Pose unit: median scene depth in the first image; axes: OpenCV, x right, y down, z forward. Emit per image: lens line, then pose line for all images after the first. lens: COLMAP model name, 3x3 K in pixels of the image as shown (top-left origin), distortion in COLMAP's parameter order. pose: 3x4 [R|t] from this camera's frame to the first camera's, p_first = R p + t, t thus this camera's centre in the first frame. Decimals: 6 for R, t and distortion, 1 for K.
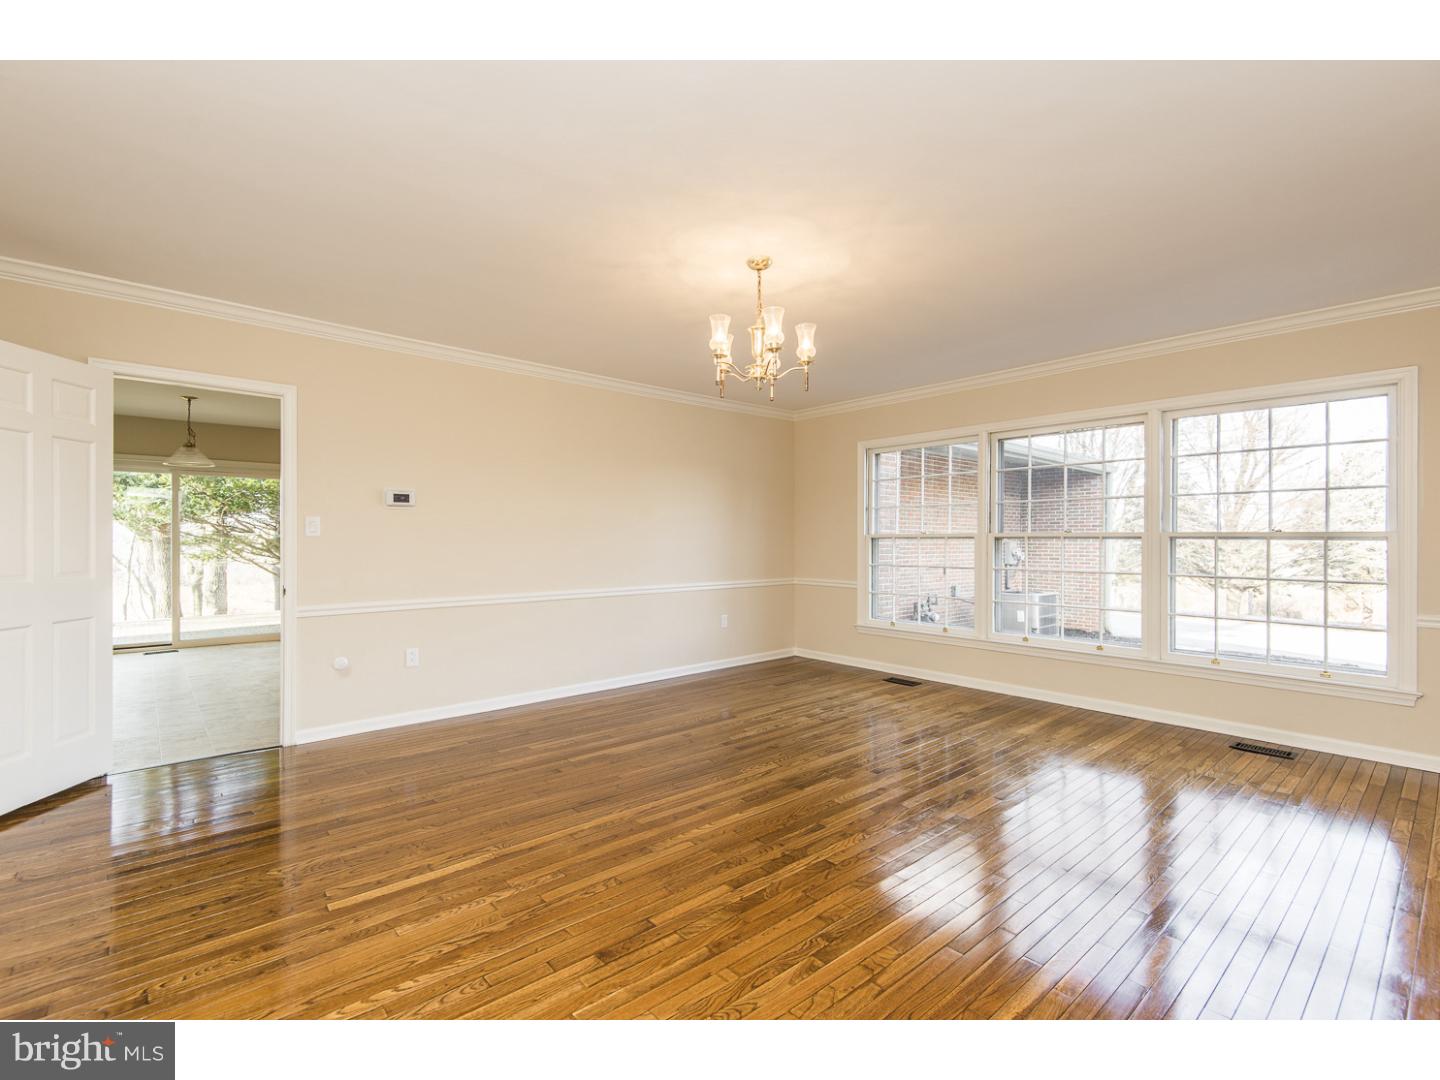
lens RADIAL K [[659.0, 0, 717.9], [0, 659.0, 535.1], [0, 0, 1]] dist [0.024158, -0.003652]
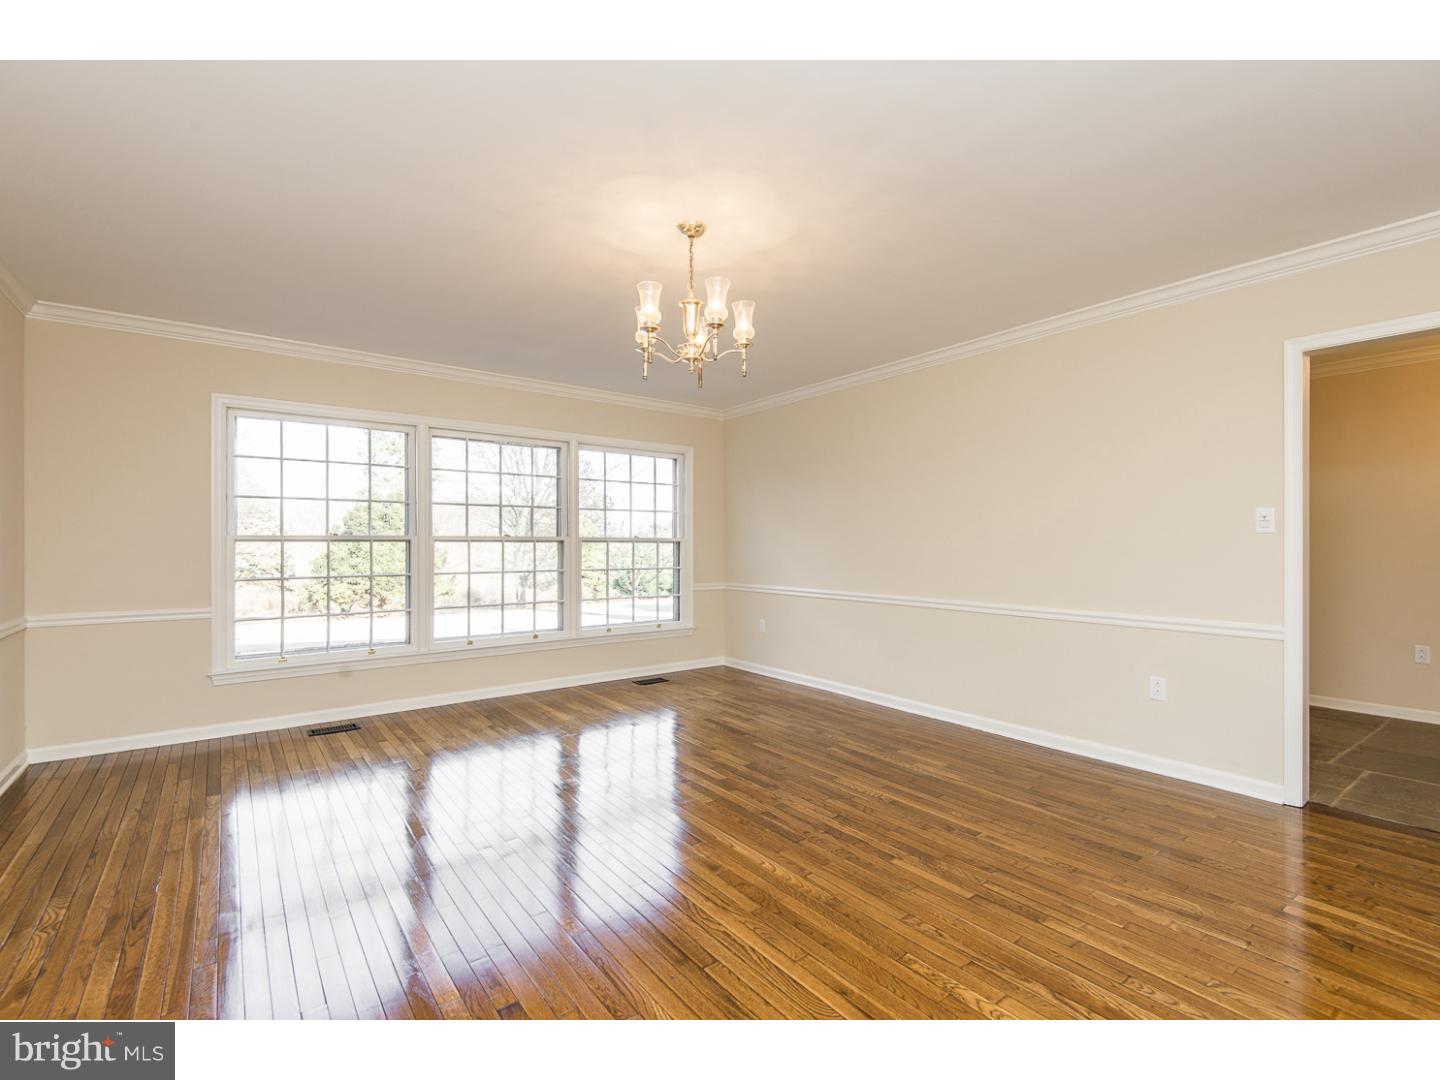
lens RADIAL K [[659.0, 0, 717.8], [0, 659.0, 546.4], [0, 0, 1]] dist [0.024158, -0.003652]
pose [[0.077249, -0.008719, 0.996974, -0.590388], [-0.005043, 0.999946, 0.009136, 0.000614], [-0.996999, -0.005733, 0.077200, 0.648767]]
